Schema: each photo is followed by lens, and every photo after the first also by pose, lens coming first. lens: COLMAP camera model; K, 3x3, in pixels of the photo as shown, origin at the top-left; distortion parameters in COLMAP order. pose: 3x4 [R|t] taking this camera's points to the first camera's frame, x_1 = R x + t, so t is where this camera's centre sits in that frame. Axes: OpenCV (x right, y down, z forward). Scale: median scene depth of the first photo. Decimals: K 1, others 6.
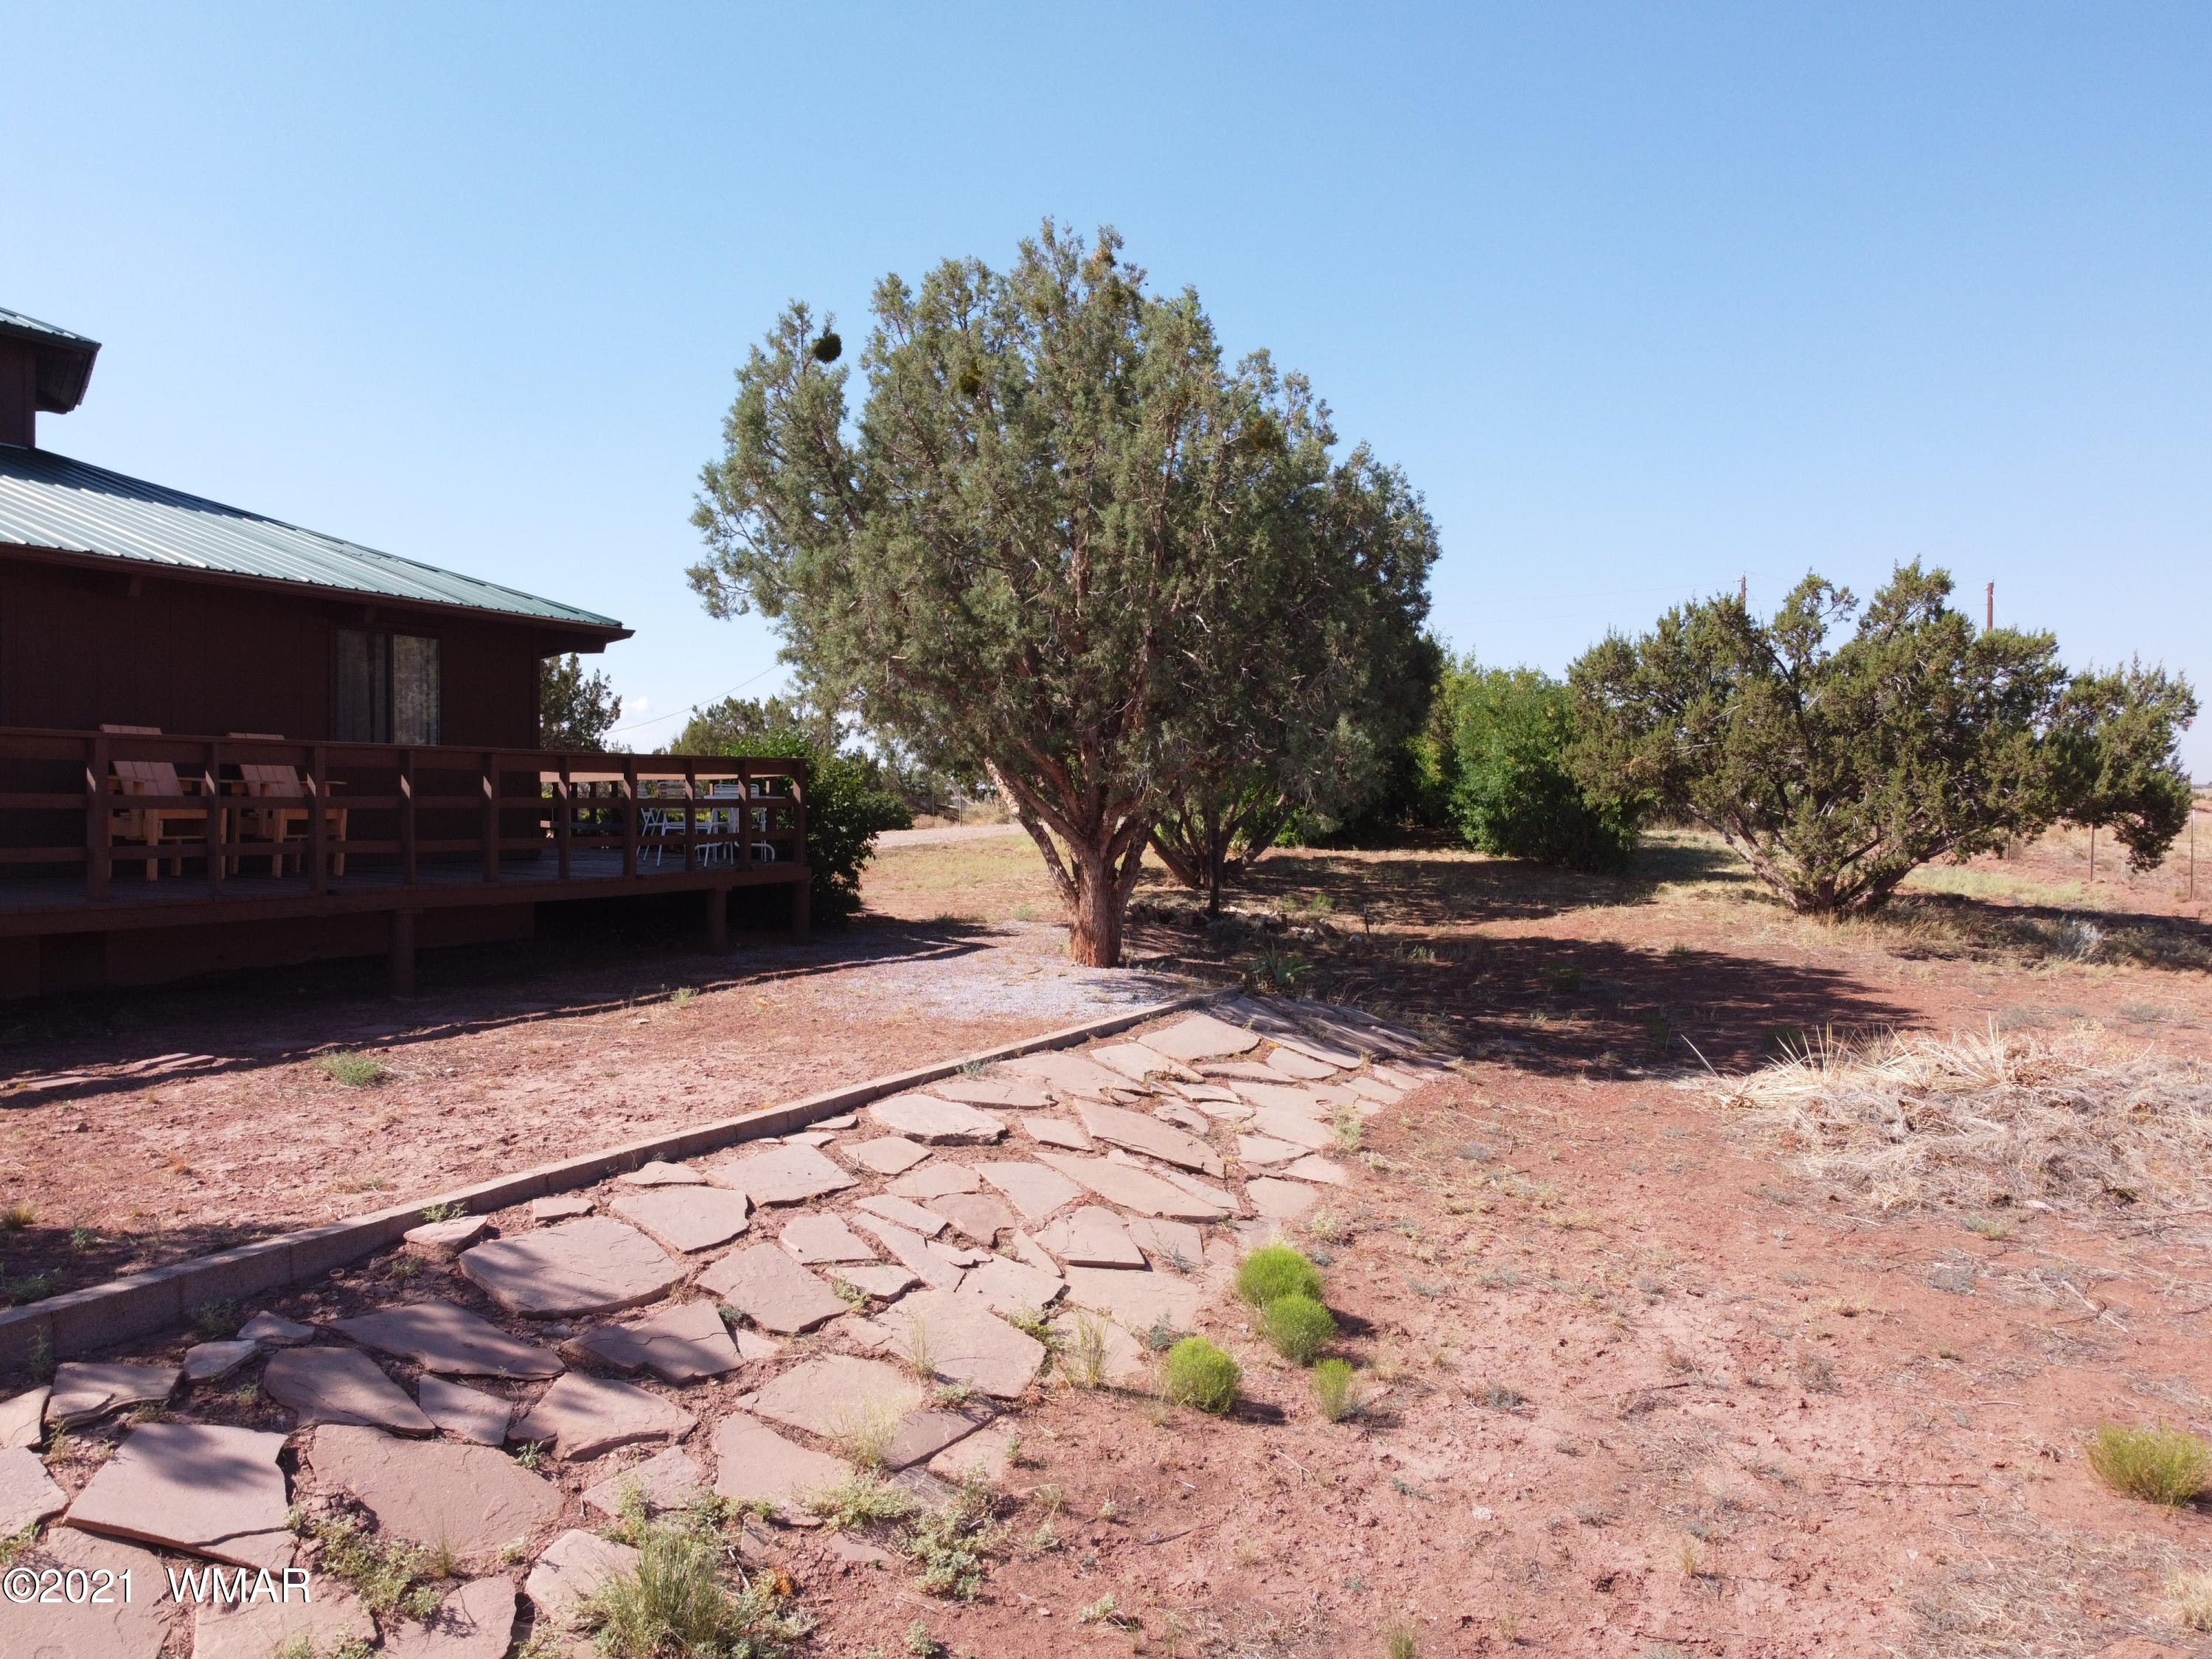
lens RADIAL K [[1678.3, 0, 1101.0], [0, 1678.3, 829.5], [0, 0, 1]] dist [-0.001408, -0.003575]
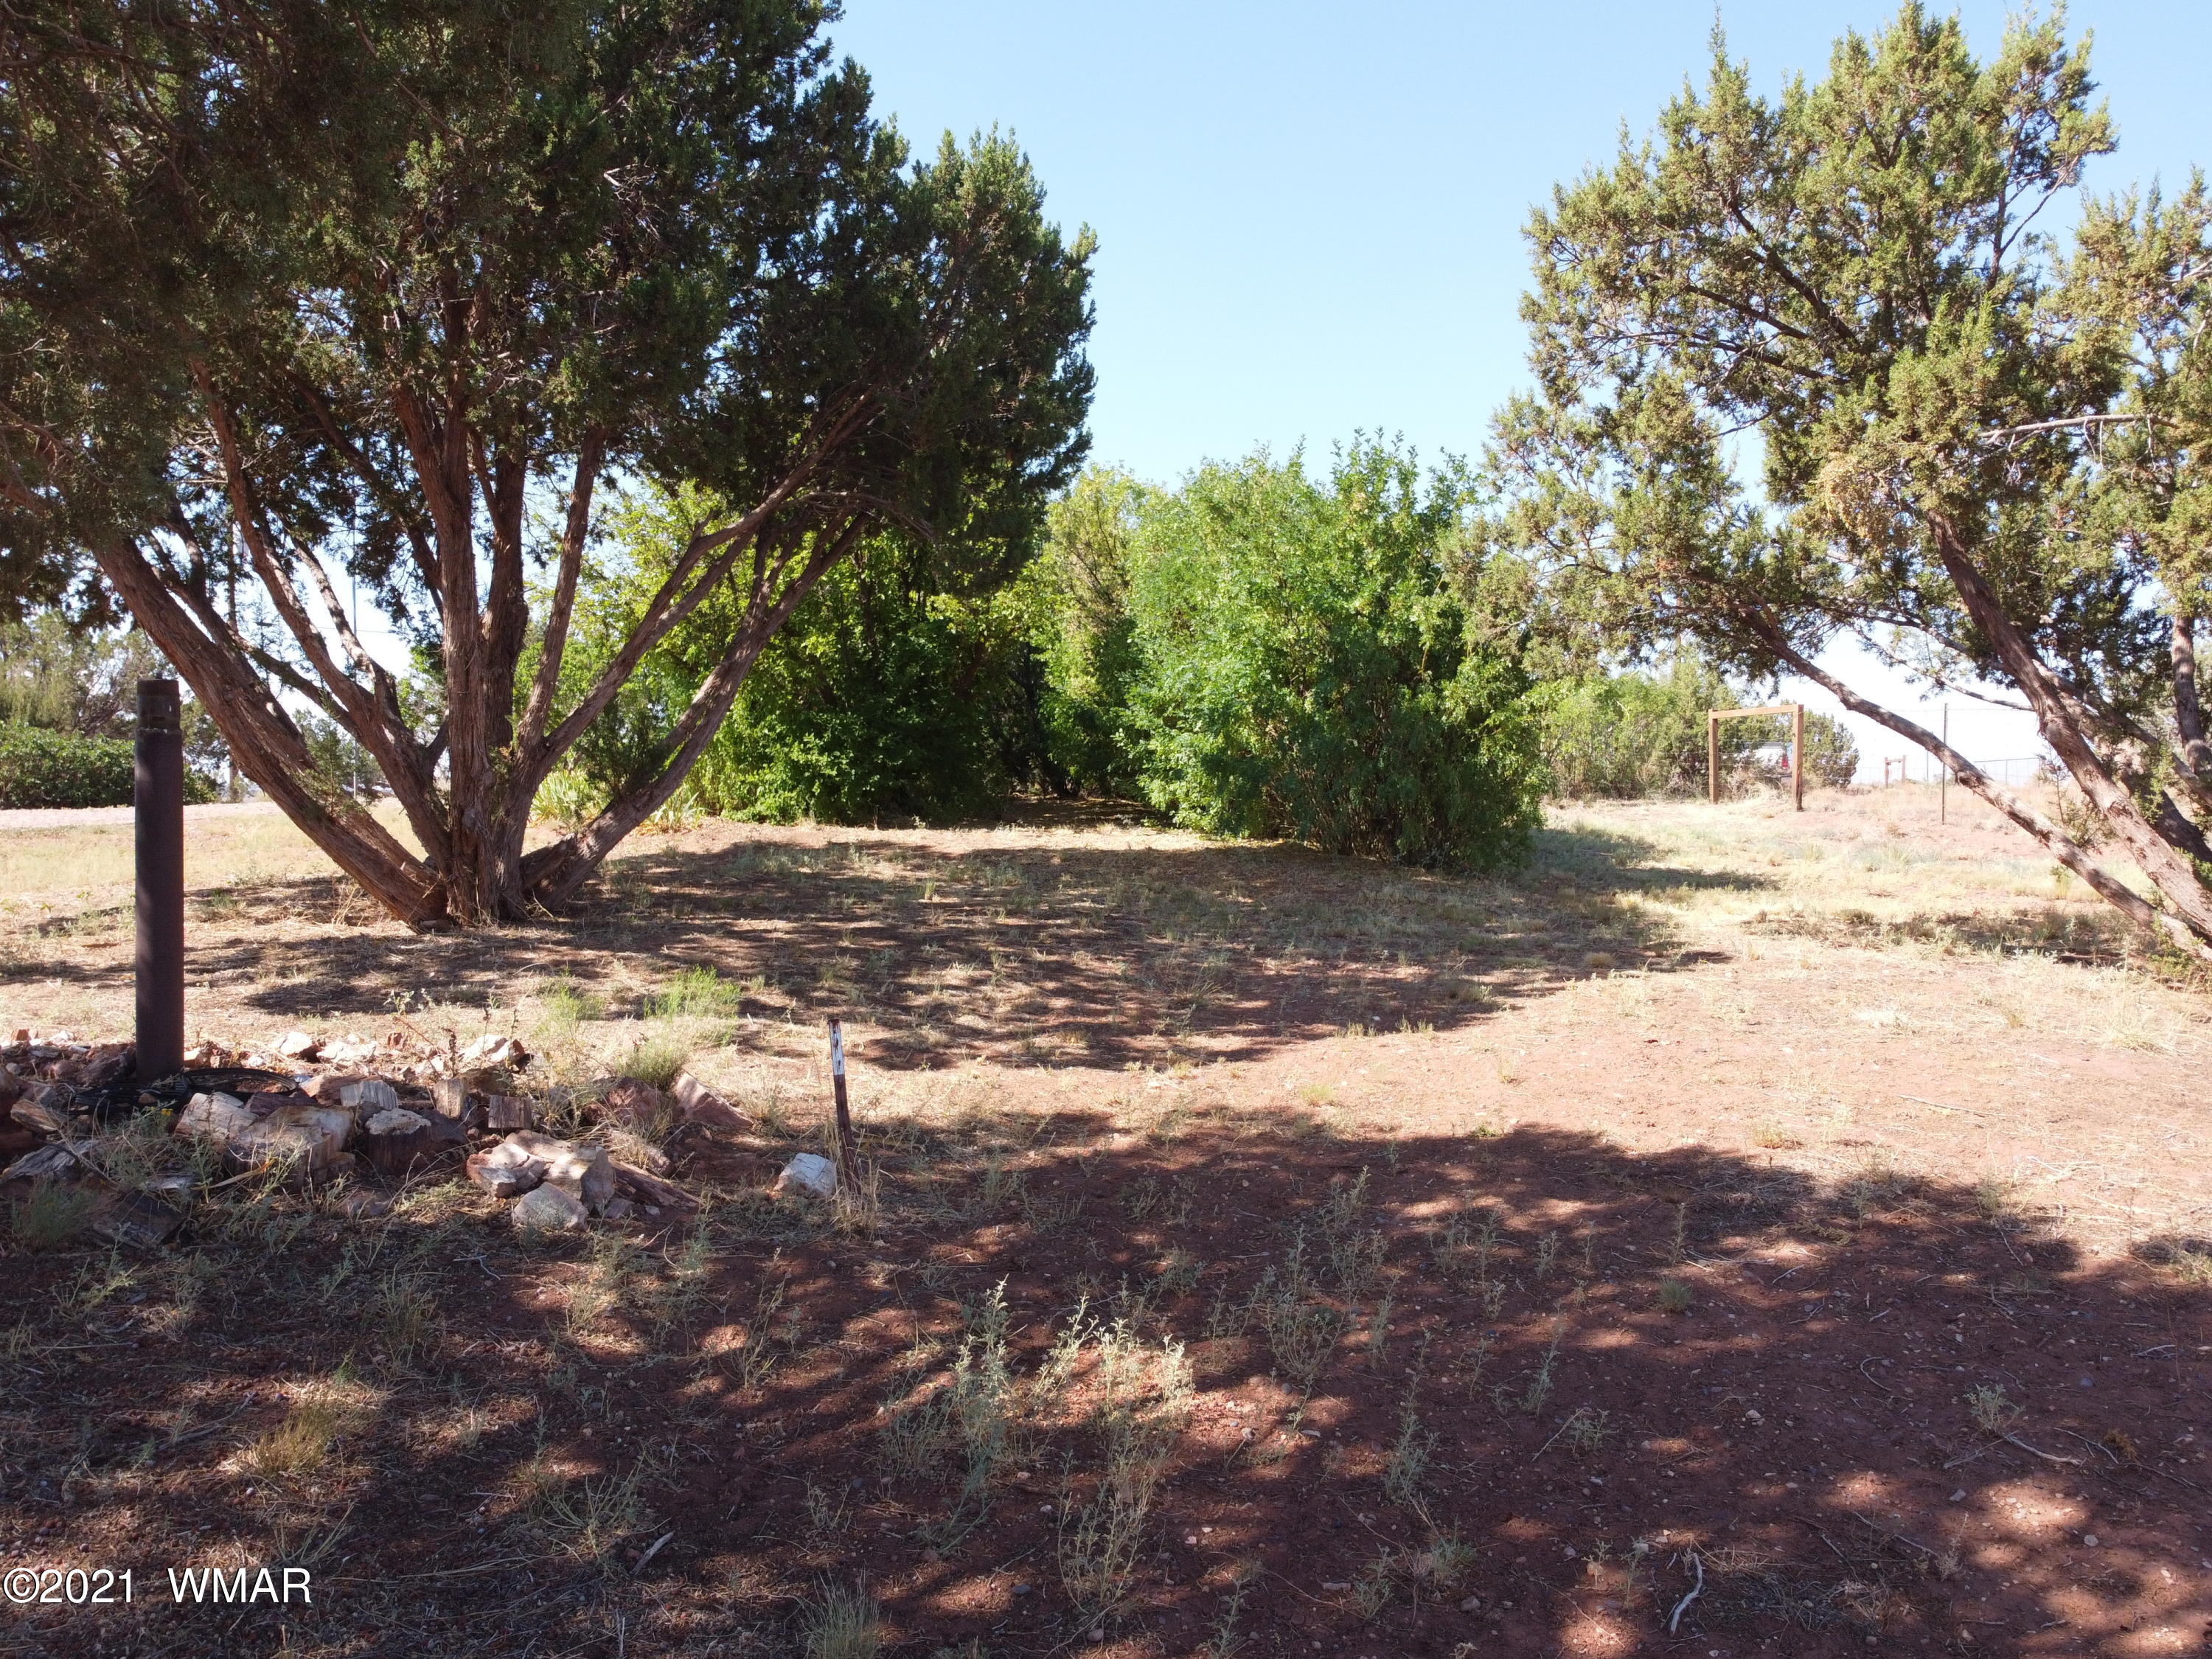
lens RADIAL K [[1678.3, 0, 1104.7], [0, 1678.3, 828.0], [0, 0, 1]] dist [-0.001408, -0.003575]
pose [[0.974862, -0.002099, 0.222801, 0.101913], [0.002177, 0.999998, -0.000106, 0.013111], [-0.222800, 0.000588, 0.974864, 0.558292]]
